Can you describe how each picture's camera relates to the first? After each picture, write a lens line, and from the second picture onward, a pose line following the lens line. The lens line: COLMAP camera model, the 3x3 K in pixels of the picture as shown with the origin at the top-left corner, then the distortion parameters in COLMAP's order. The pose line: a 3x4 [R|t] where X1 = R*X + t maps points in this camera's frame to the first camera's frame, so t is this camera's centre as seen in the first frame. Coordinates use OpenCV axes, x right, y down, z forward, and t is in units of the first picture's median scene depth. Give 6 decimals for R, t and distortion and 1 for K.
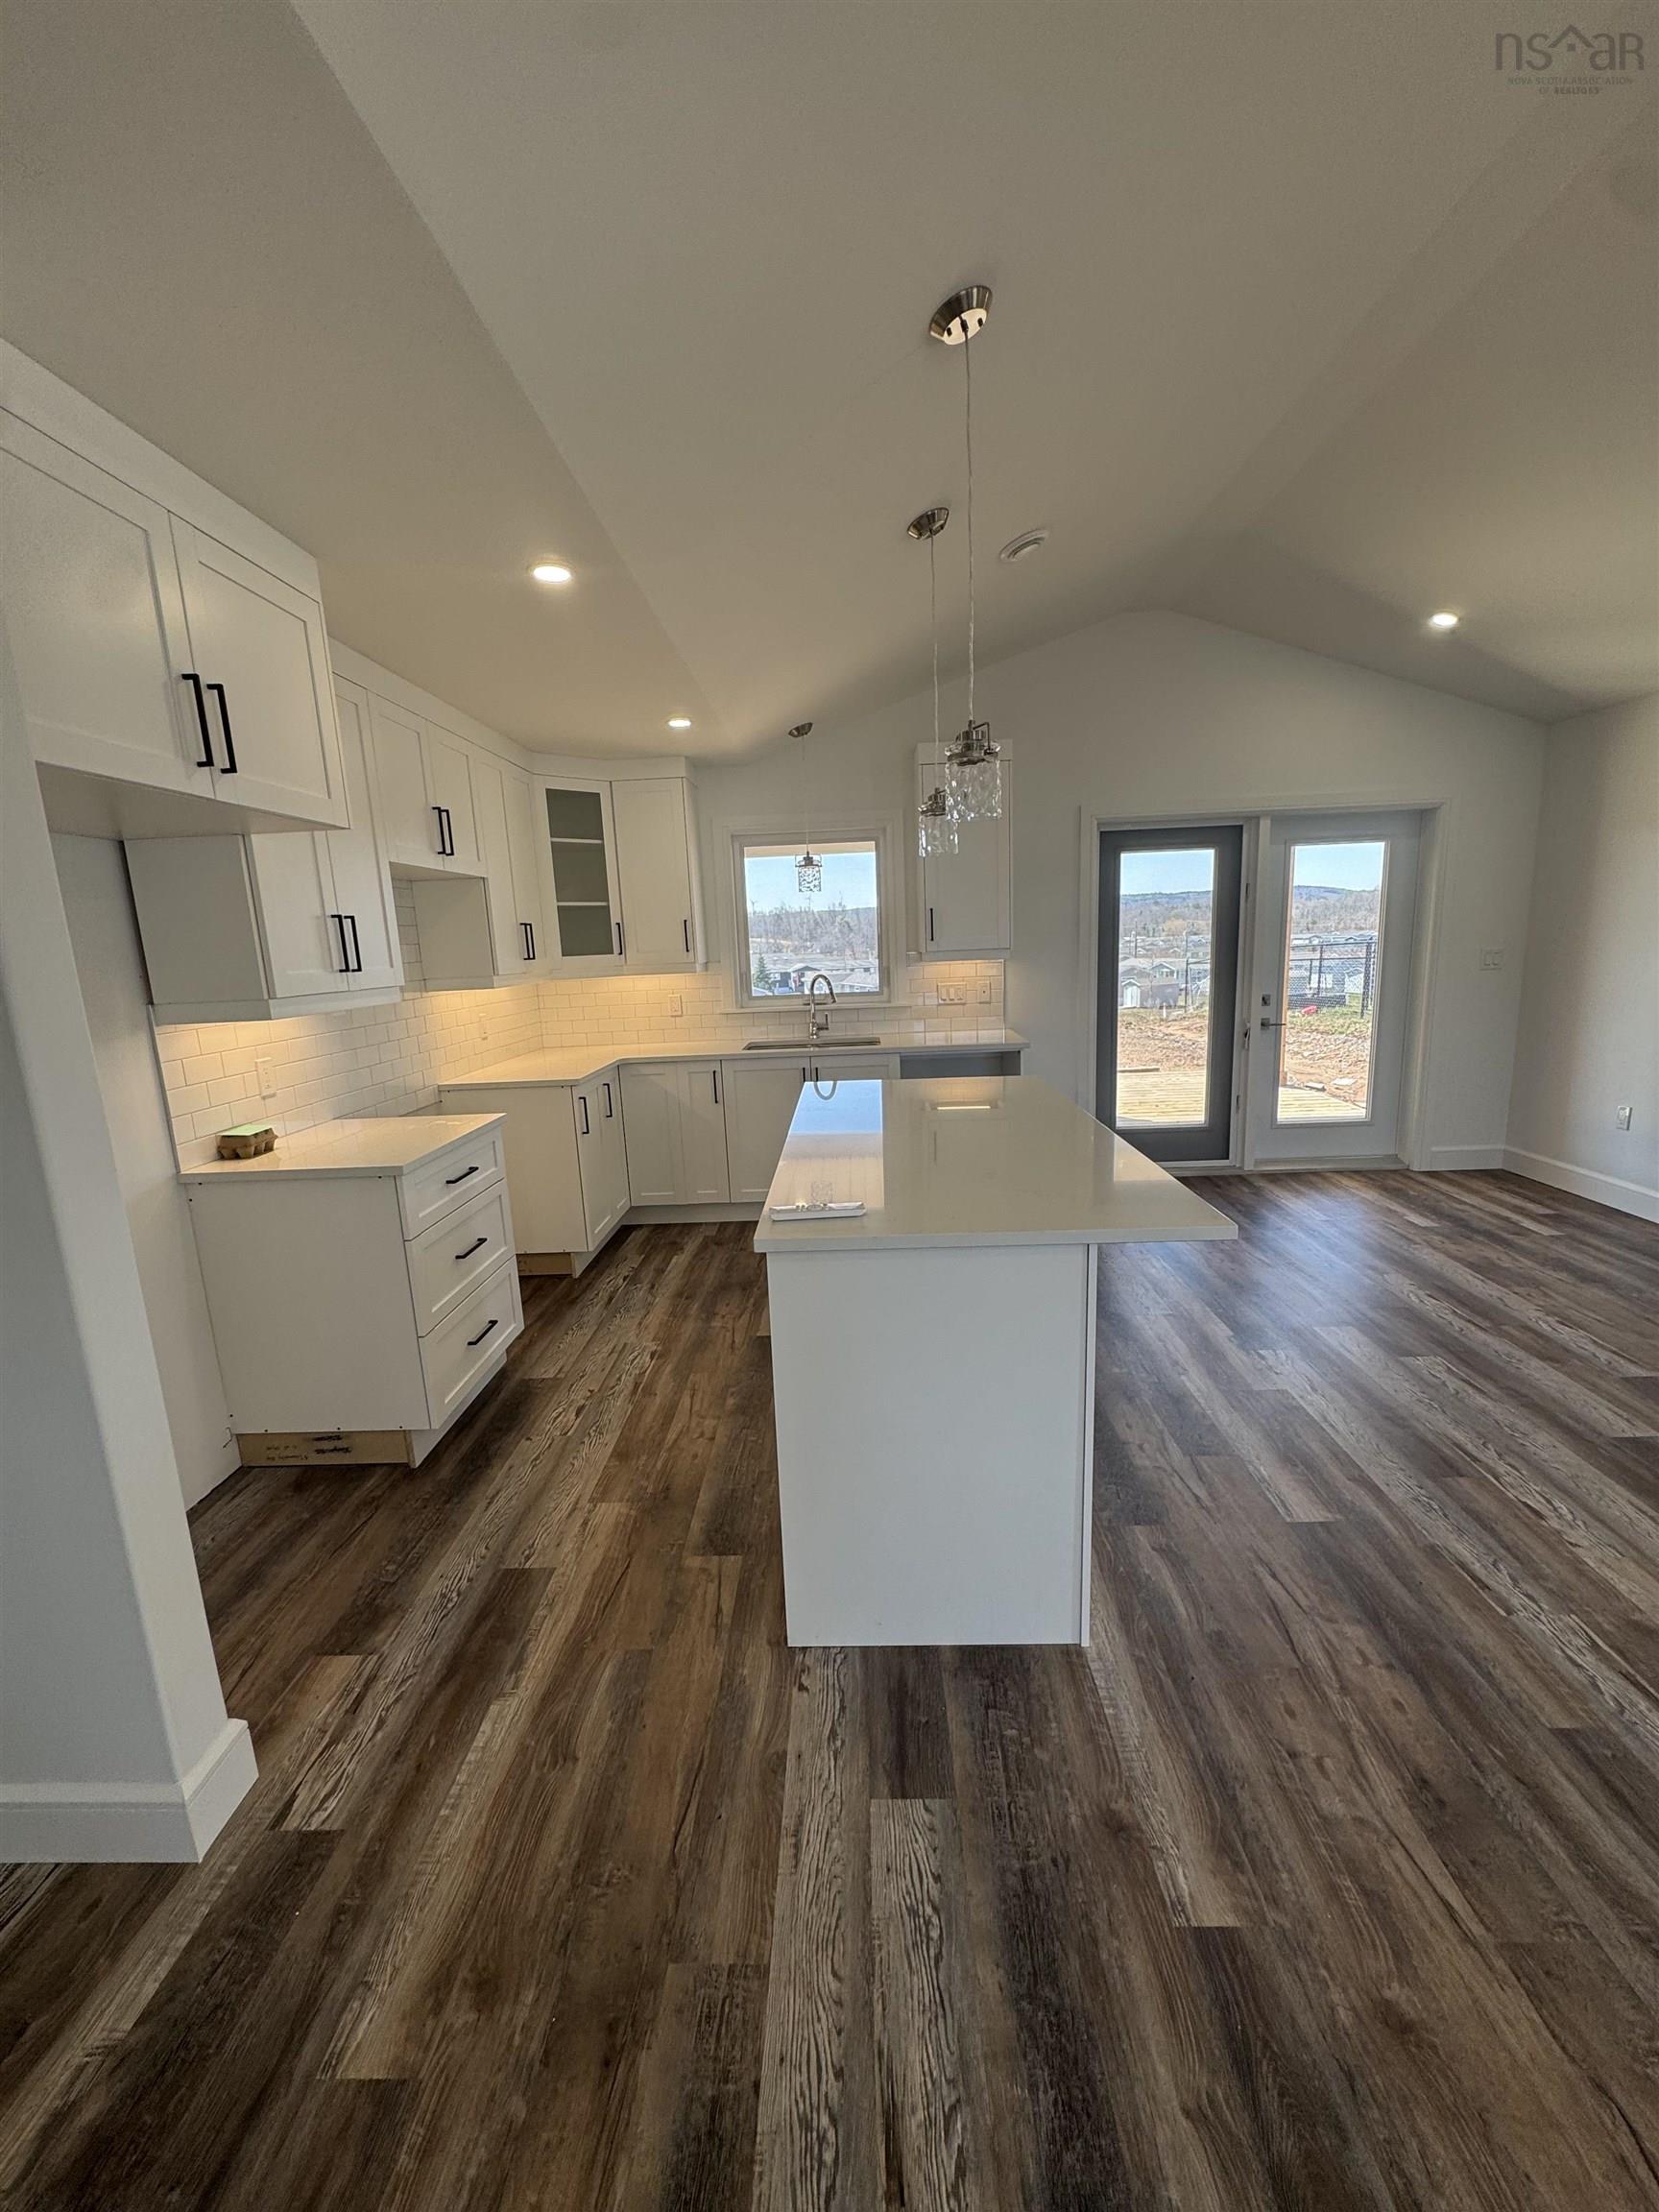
lens RADIAL K [[876.0, 0, 831.6], [0, 876.0, 1104.0], [0, 0, 1]] dist [-0.003674, 0.000740]
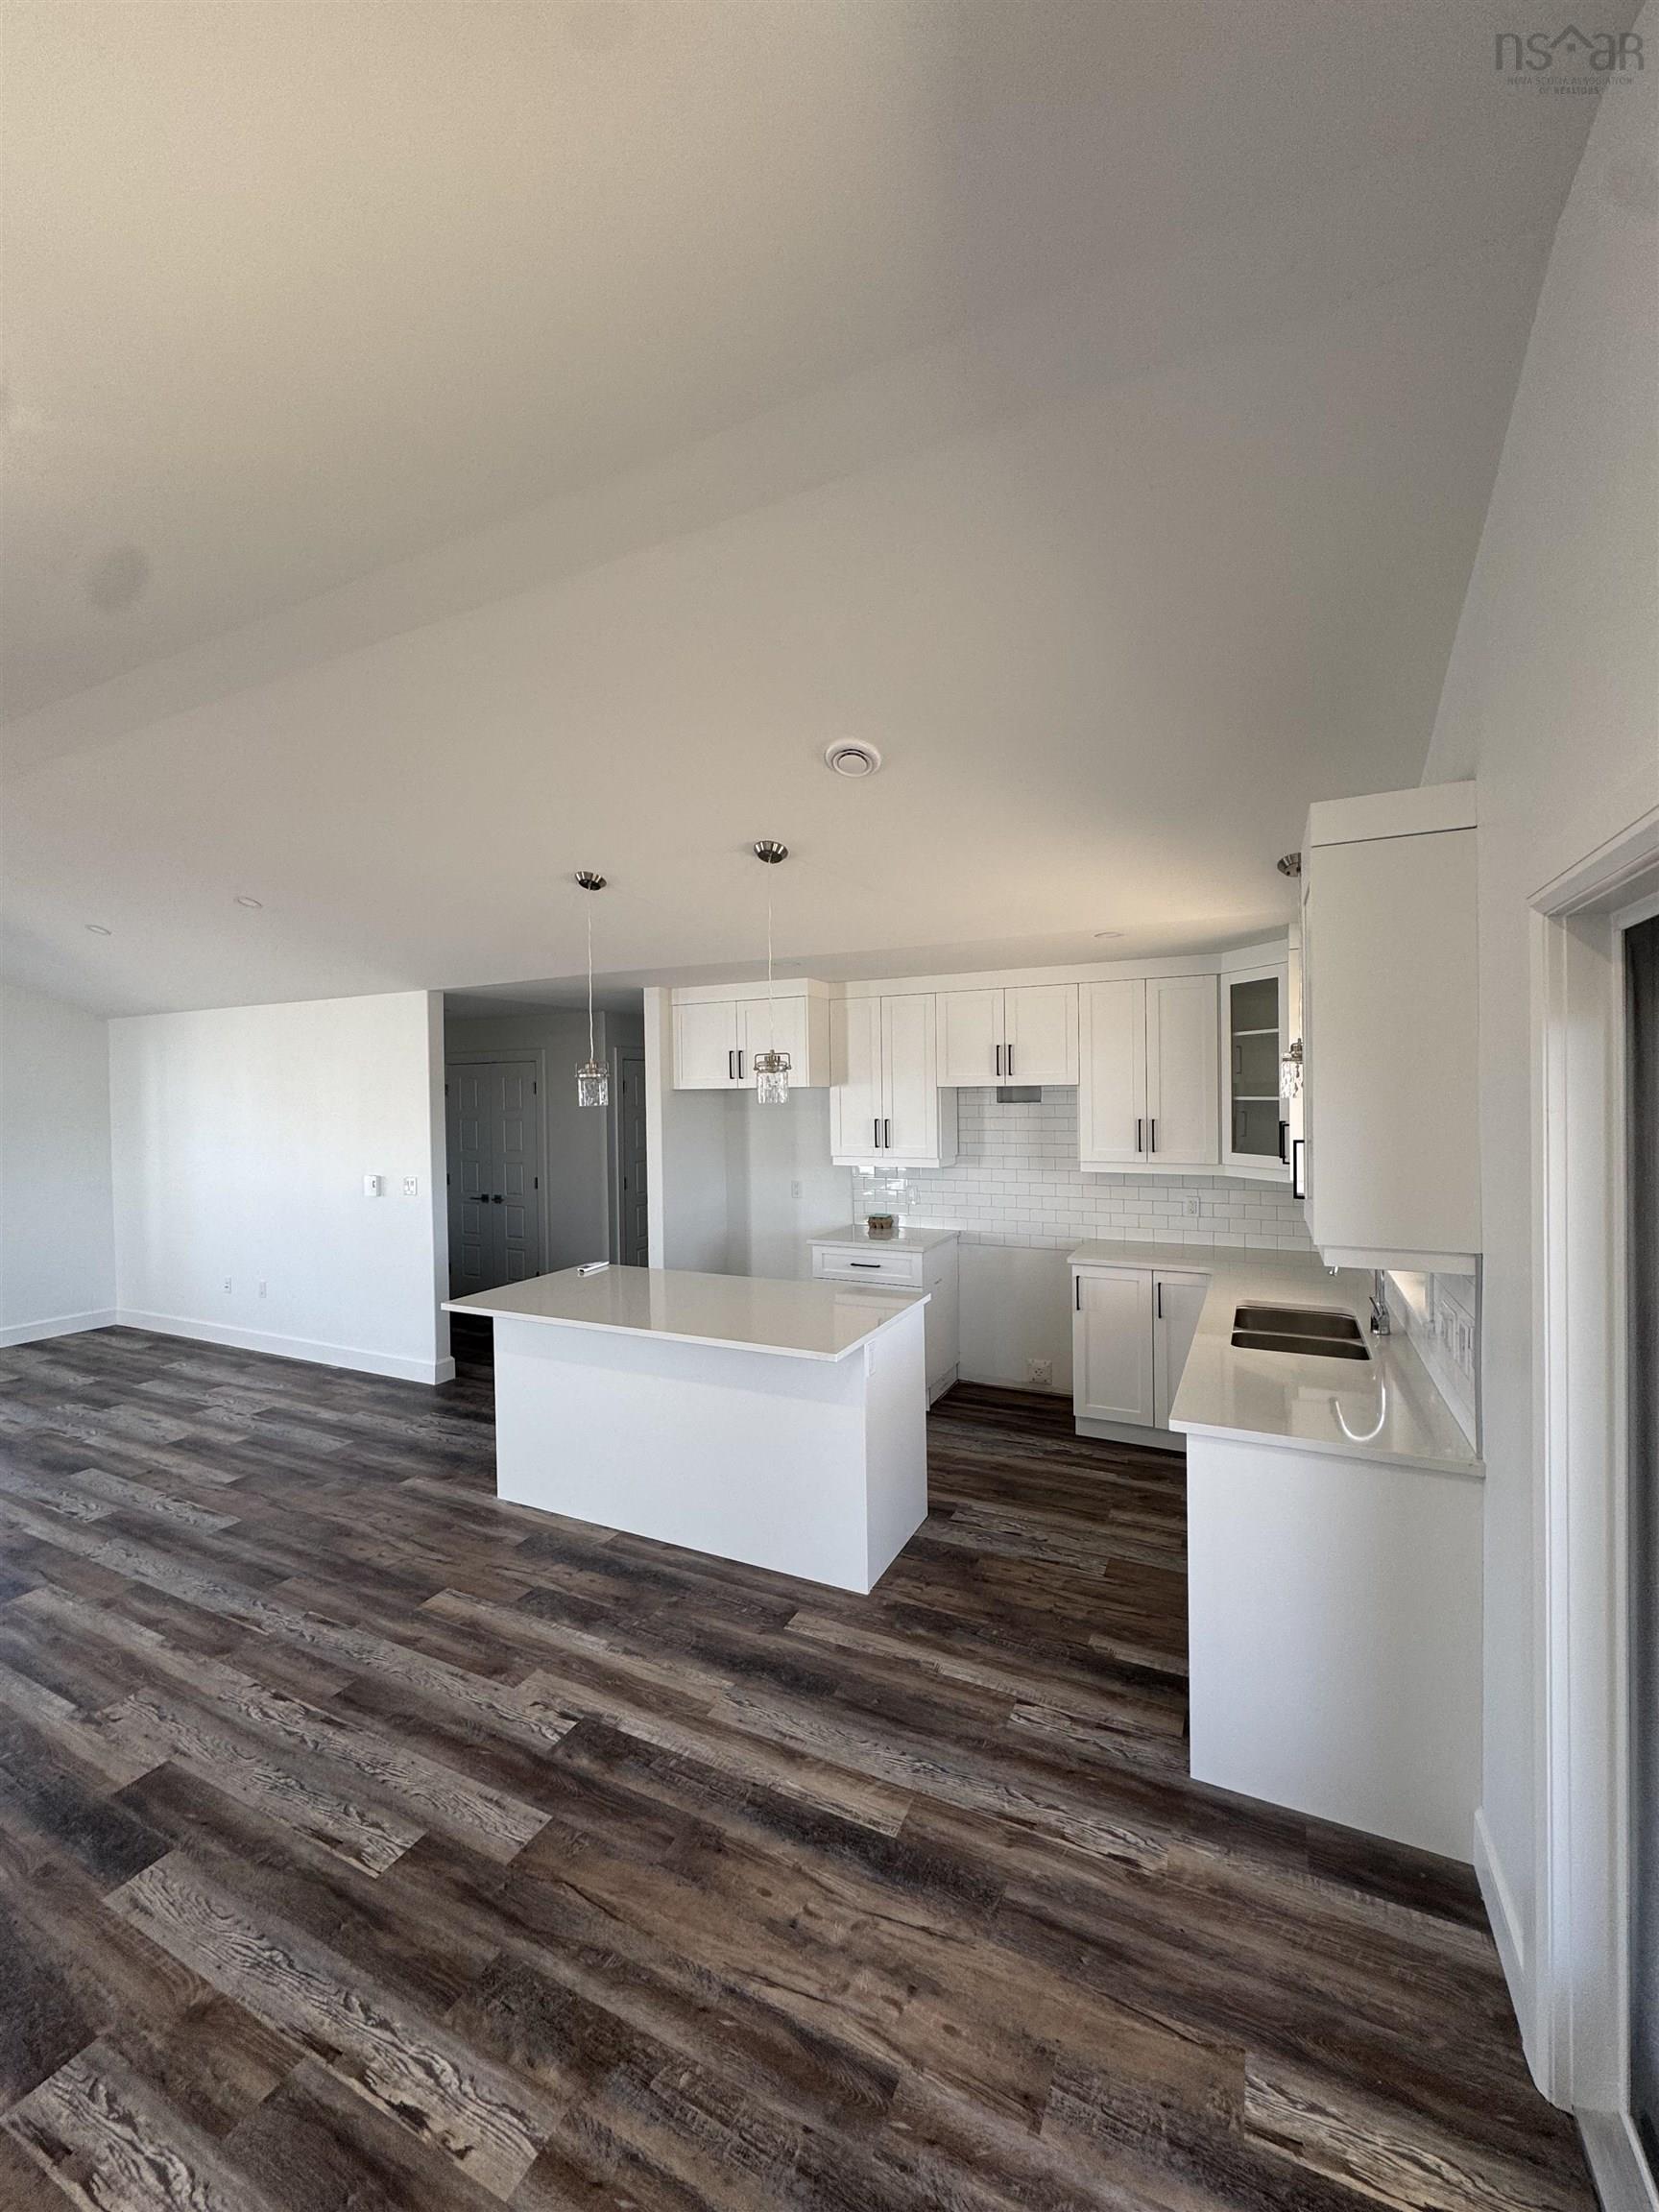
lens RADIAL K [[876.0, 0, 831.6], [0, 876.0, 1104.0], [0, 0, 1]] dist [-0.003674, 0.000740]
pose [[-0.413801, 0.058645, -0.908477, 1.616568], [-0.137078, 0.982531, 0.125863, -0.611204], [0.899988, 0.176615, -0.398533, 2.127239]]
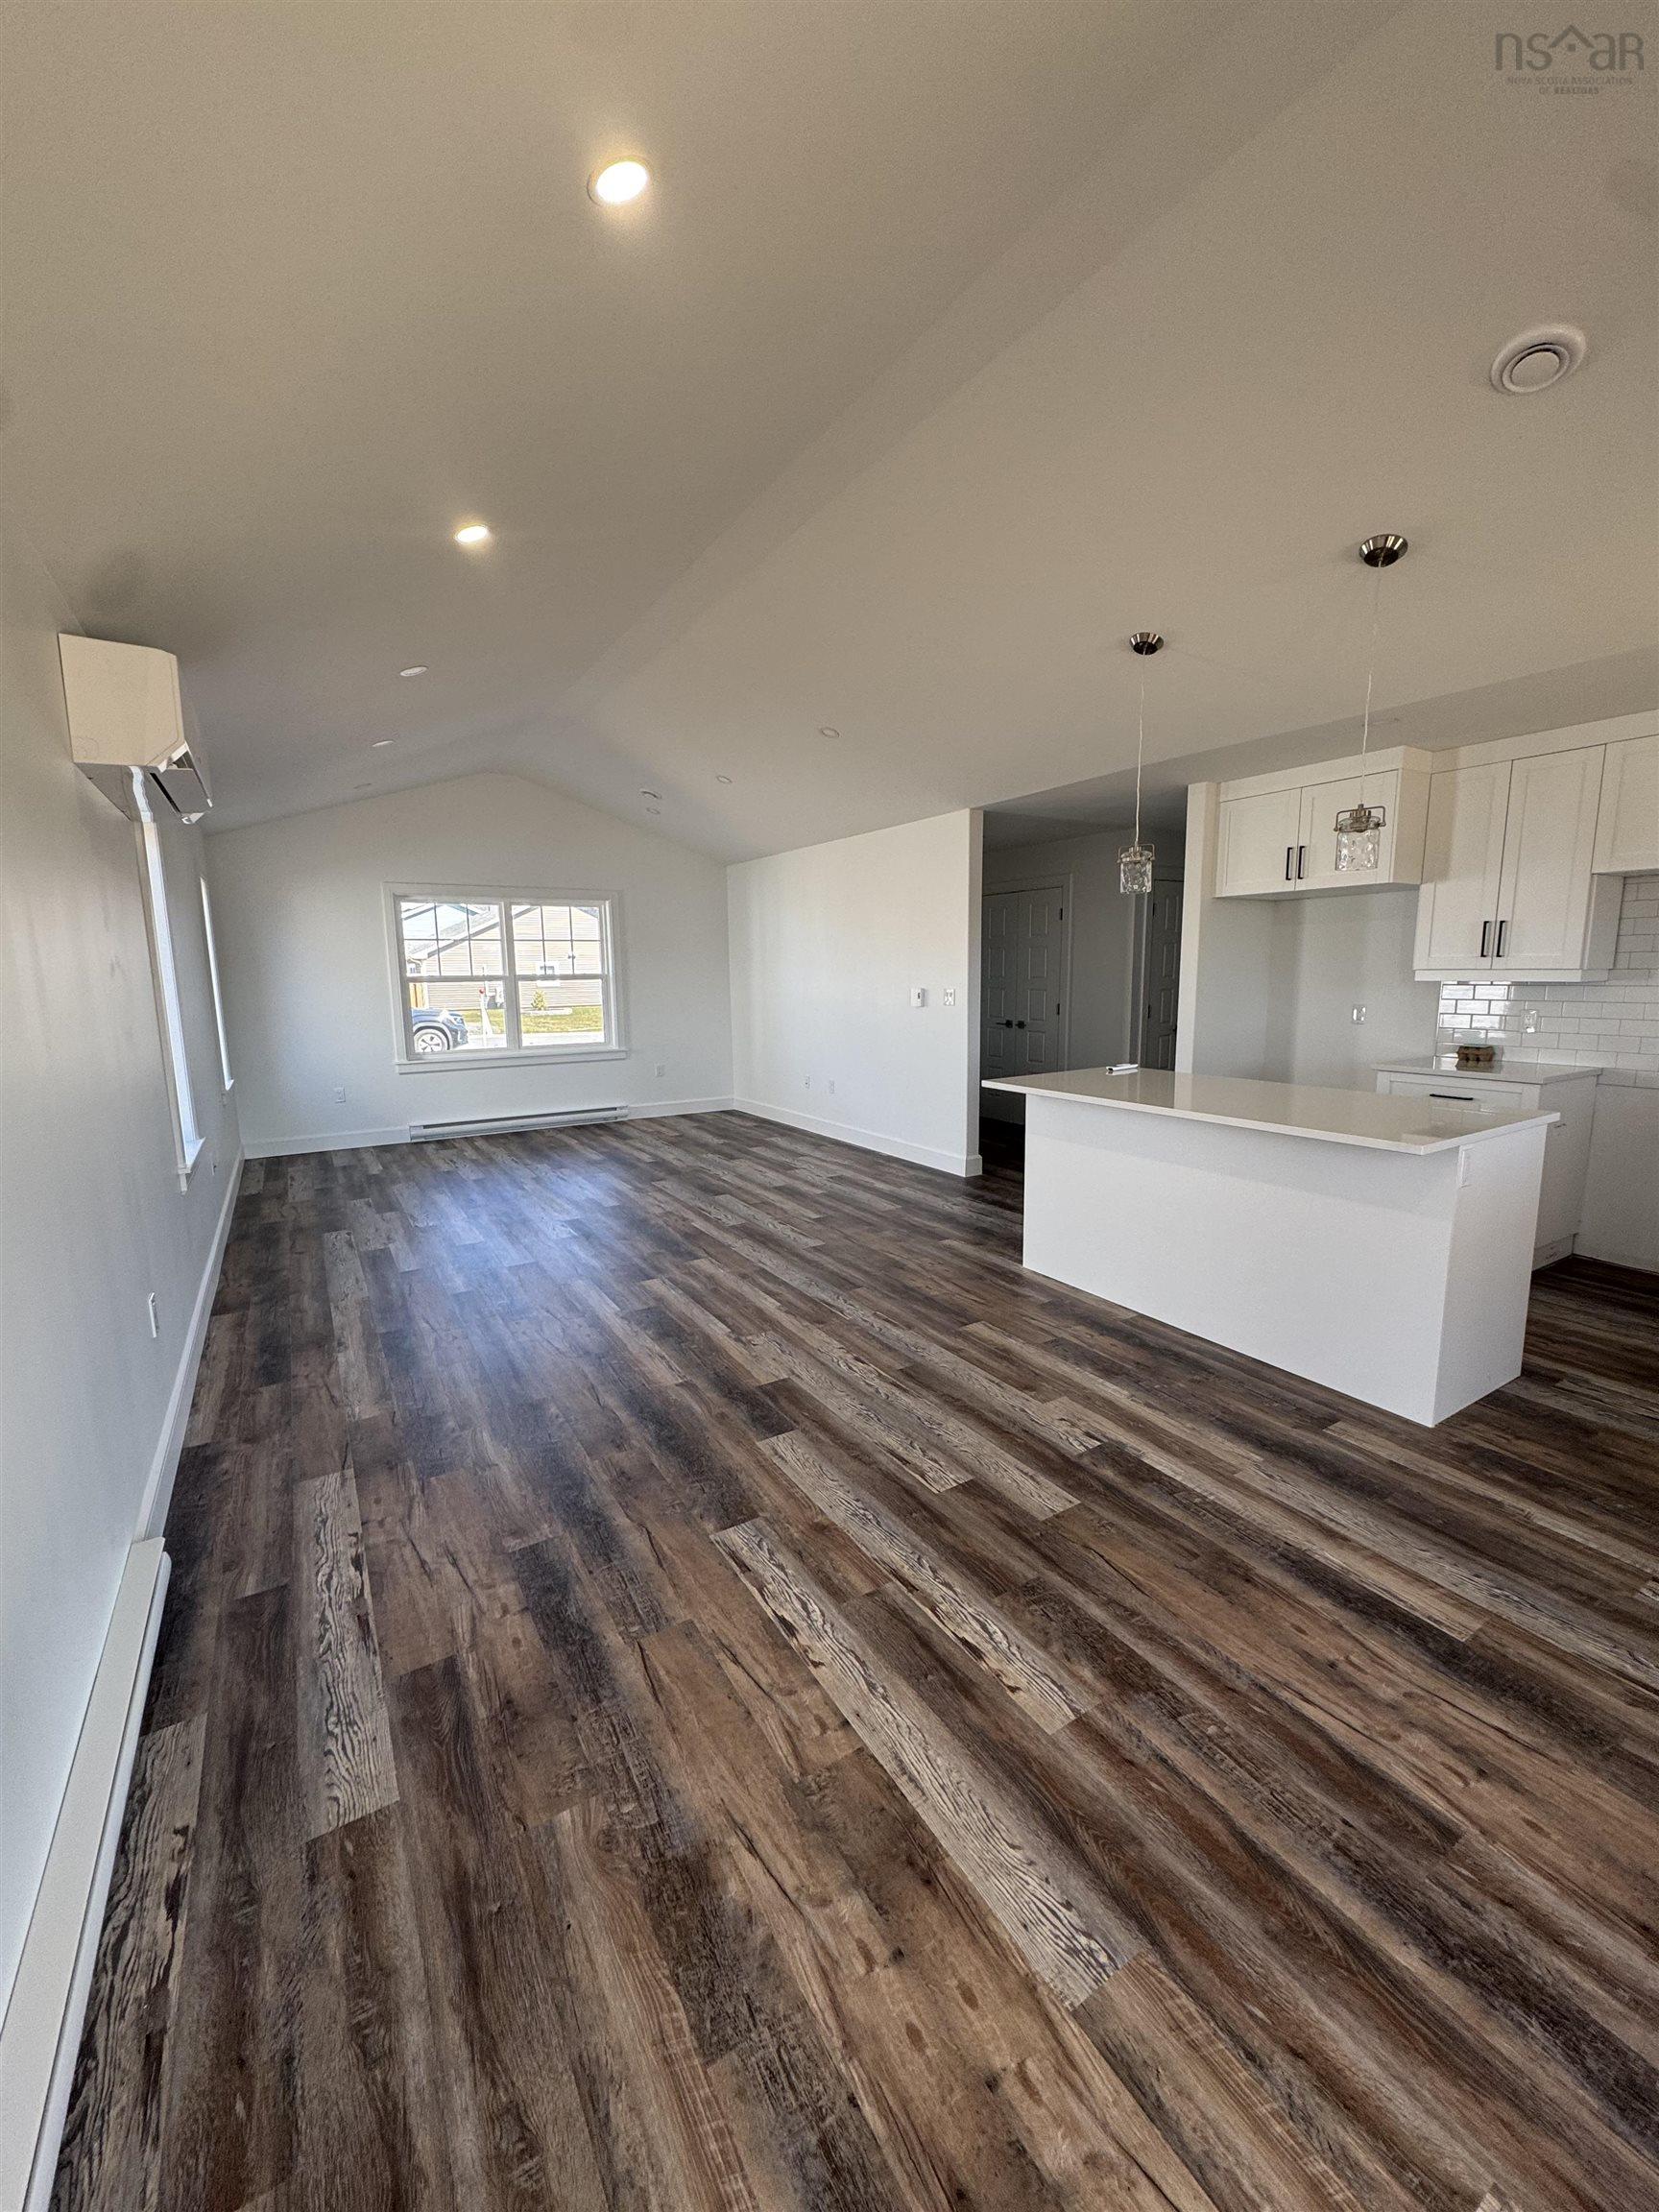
lens RADIAL K [[876.4, 0, 831.9], [0, 876.4, 1105.3], [0, 0, 1]] dist [-0.003114, 0.000235]
pose [[-0.834502, 0.136013, -0.533954, 1.669066], [-0.055270, 0.943505, 0.326716, -0.445127], [0.548226, 0.302156, -0.779839, 2.119521]]
